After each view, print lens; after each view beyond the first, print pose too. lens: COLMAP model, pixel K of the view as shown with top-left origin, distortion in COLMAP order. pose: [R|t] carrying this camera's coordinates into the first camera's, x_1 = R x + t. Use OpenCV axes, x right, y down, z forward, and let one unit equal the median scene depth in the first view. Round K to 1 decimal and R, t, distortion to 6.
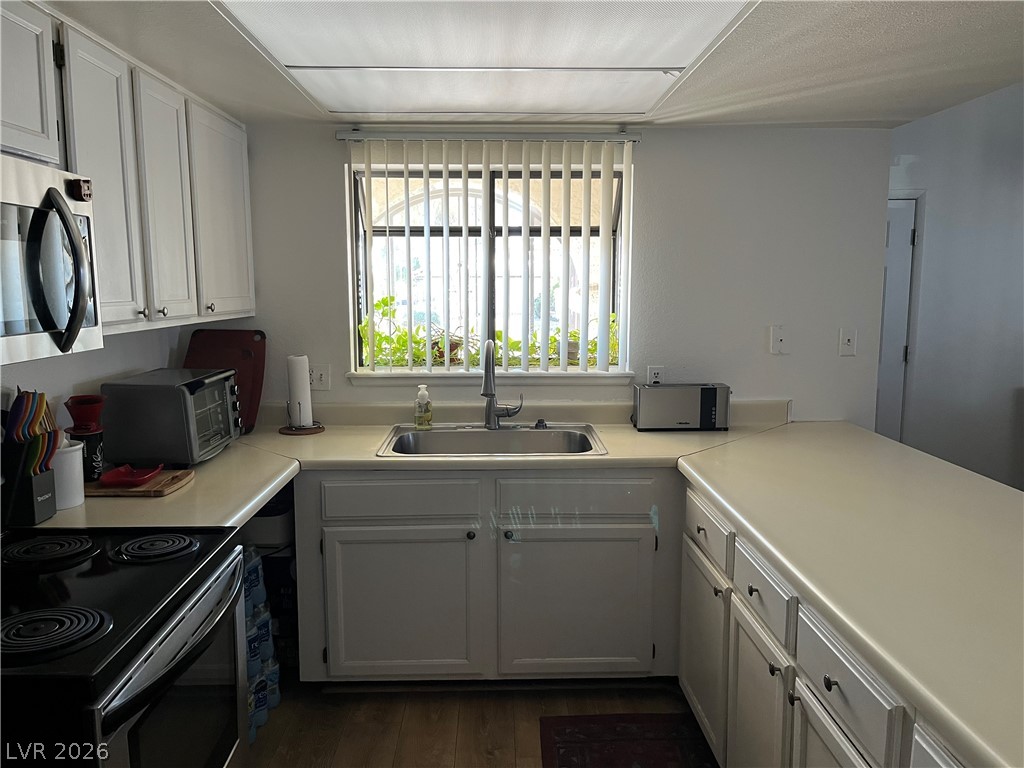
lens RADIAL K [[782.9, 0, 508.5], [0, 782.9, 388.9], [0, 0, 1]] dist [0.025761, -0.036889]
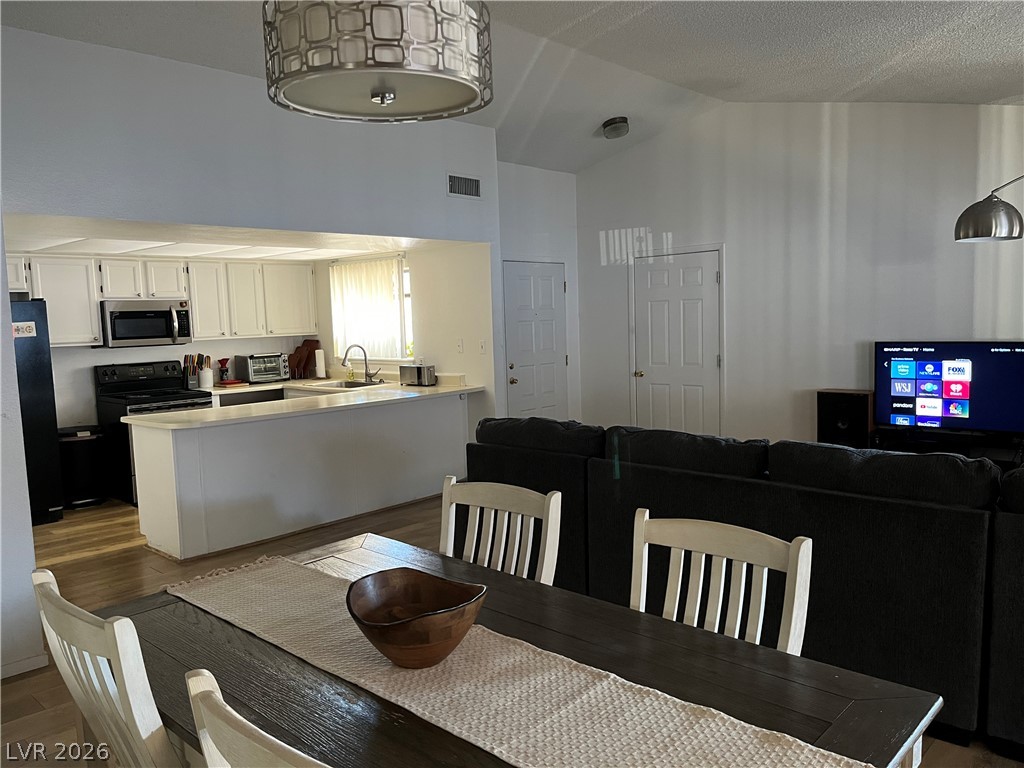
lens RADIAL K [[782.9, 0, 509.0], [0, 782.9, 385.3], [0, 0, 1]] dist [0.025761, -0.036889]
pose [[0.708171, 0.044394, -0.704644, 1.950443], [-0.062806, 0.998026, -0.000243, 0.034874], [0.703242, 0.044428, 0.709561, -0.374774]]
